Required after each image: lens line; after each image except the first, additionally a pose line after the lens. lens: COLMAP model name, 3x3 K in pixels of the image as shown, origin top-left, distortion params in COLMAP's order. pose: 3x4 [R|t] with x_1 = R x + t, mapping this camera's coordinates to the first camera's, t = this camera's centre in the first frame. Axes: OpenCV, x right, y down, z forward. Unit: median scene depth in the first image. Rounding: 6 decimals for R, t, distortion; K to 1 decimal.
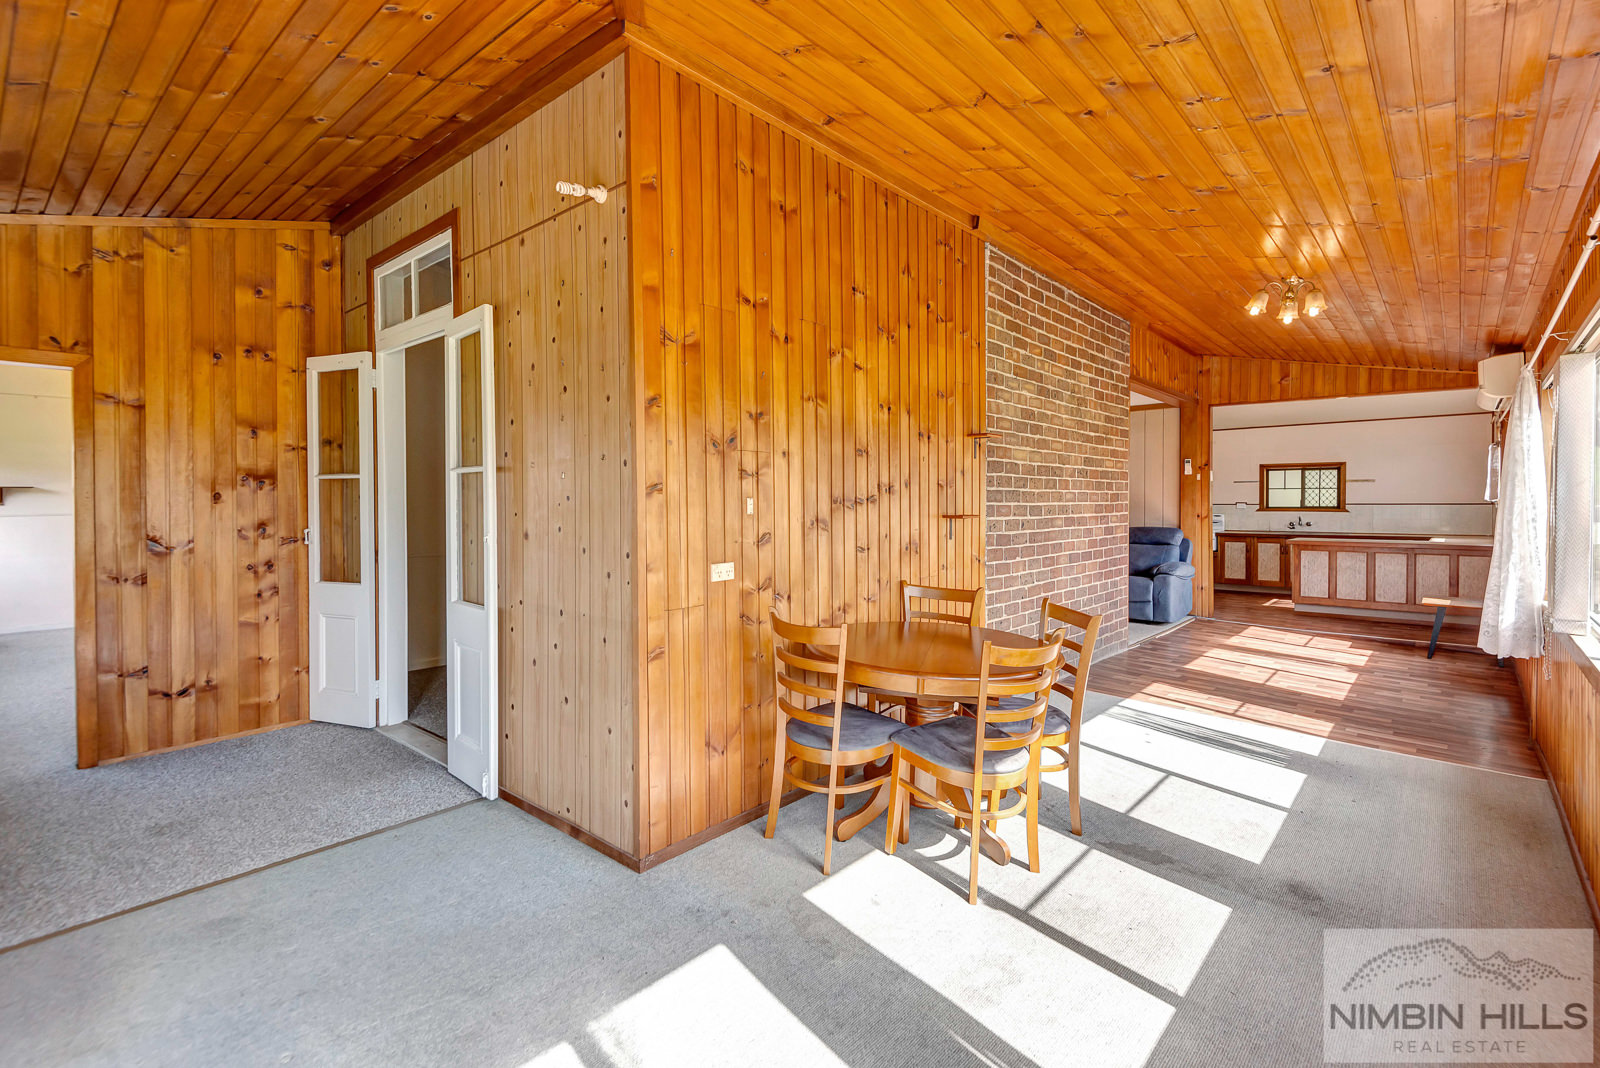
lens RADIAL K [[735.8, 0, 820.7], [0, 735.8, 514.4], [0, 0, 1]] dist [0.029380, -0.011753]
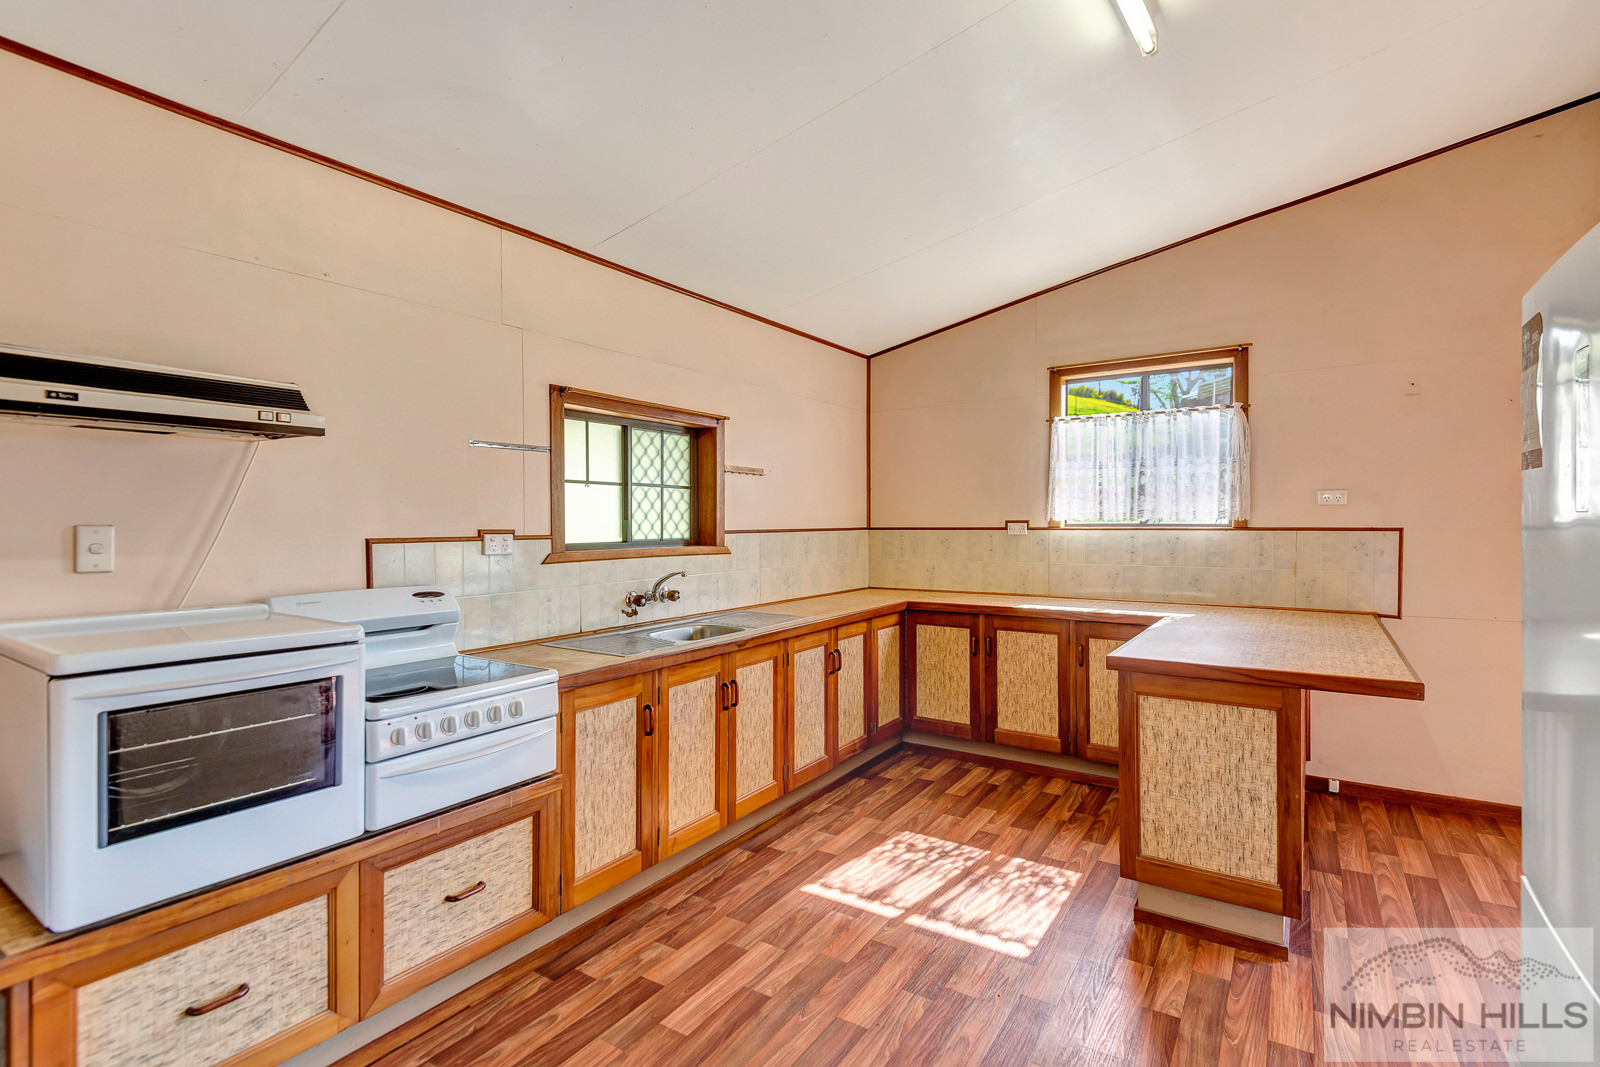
lens RADIAL K [[735.8, 0, 807.1], [0, 735.8, 534.3], [0, 0, 1]] dist [0.029380, -0.011753]
pose [[-0.130687, -0.017834, 0.991263, 0.880151], [0.020020, 0.999587, 0.020623, -0.050184], [-0.991222, 0.022540, -0.130276, 2.603484]]
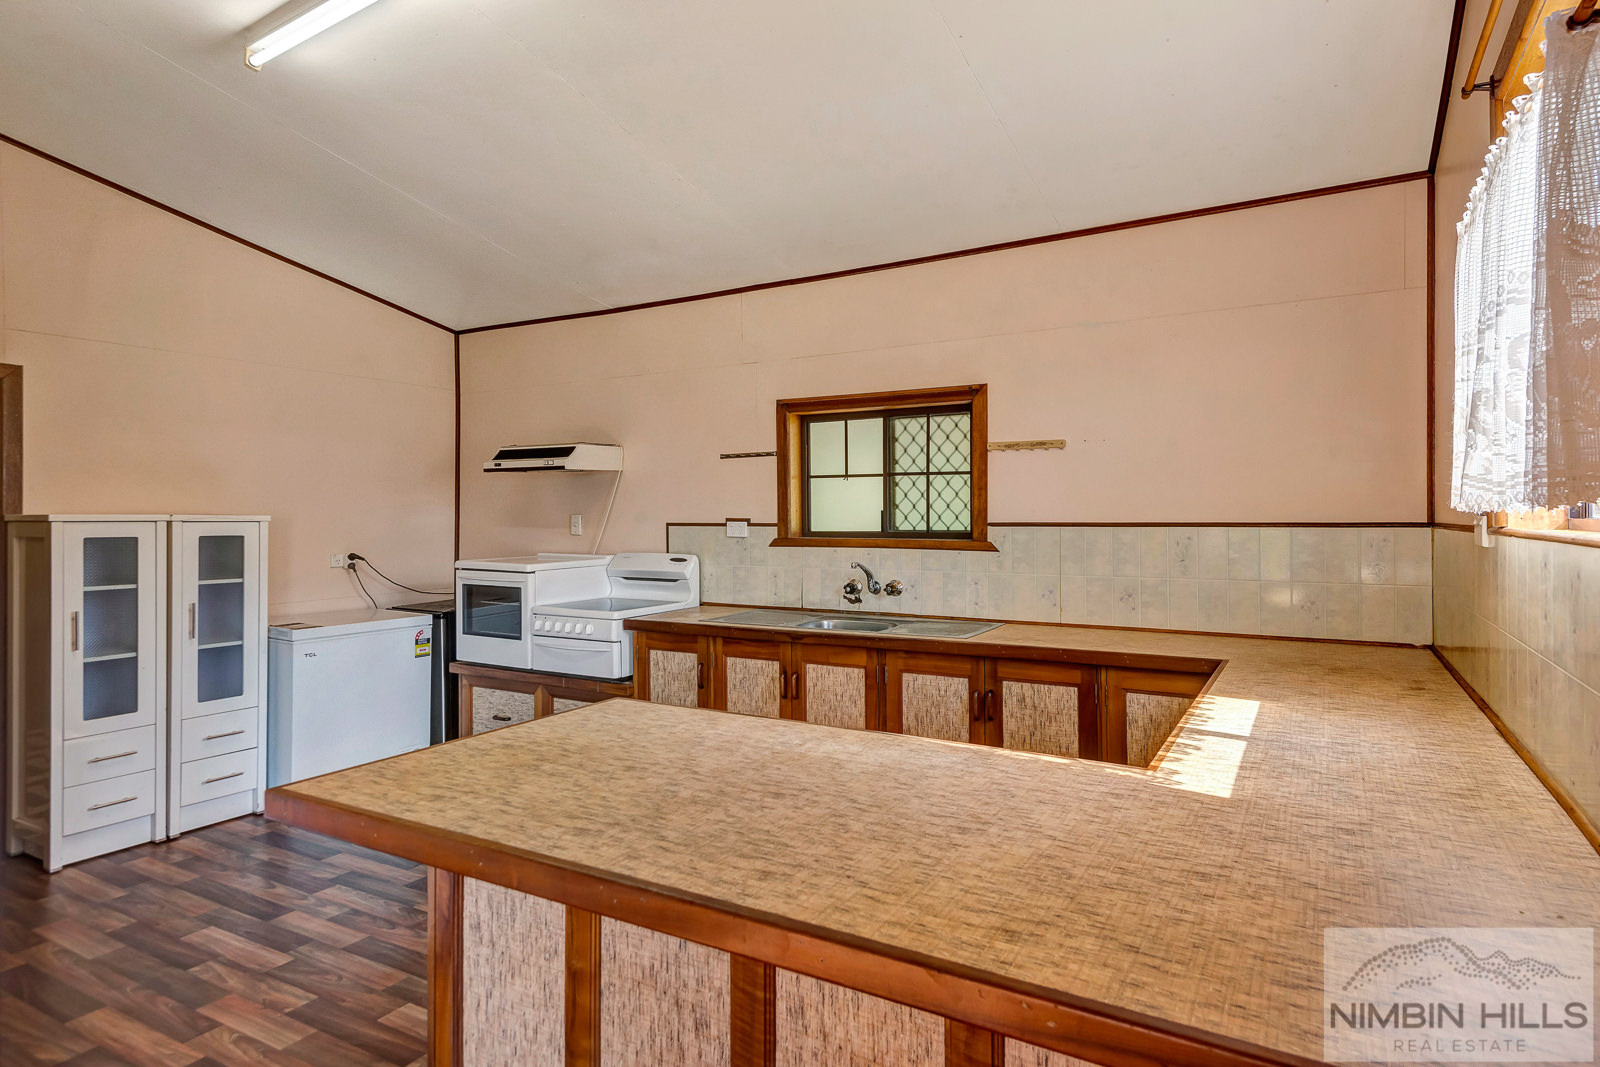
lens RADIAL K [[847.9, 0, 838.4], [0, 847.9, 508.1], [0, 0, 1]] dist [0.004208, -0.002259]
pose [[0.973808, -0.001042, 0.227371, 1.469003], [0.006928, 0.999661, -0.025090, -0.031453], [-0.227268, 0.026008, 0.973485, 1.755069]]
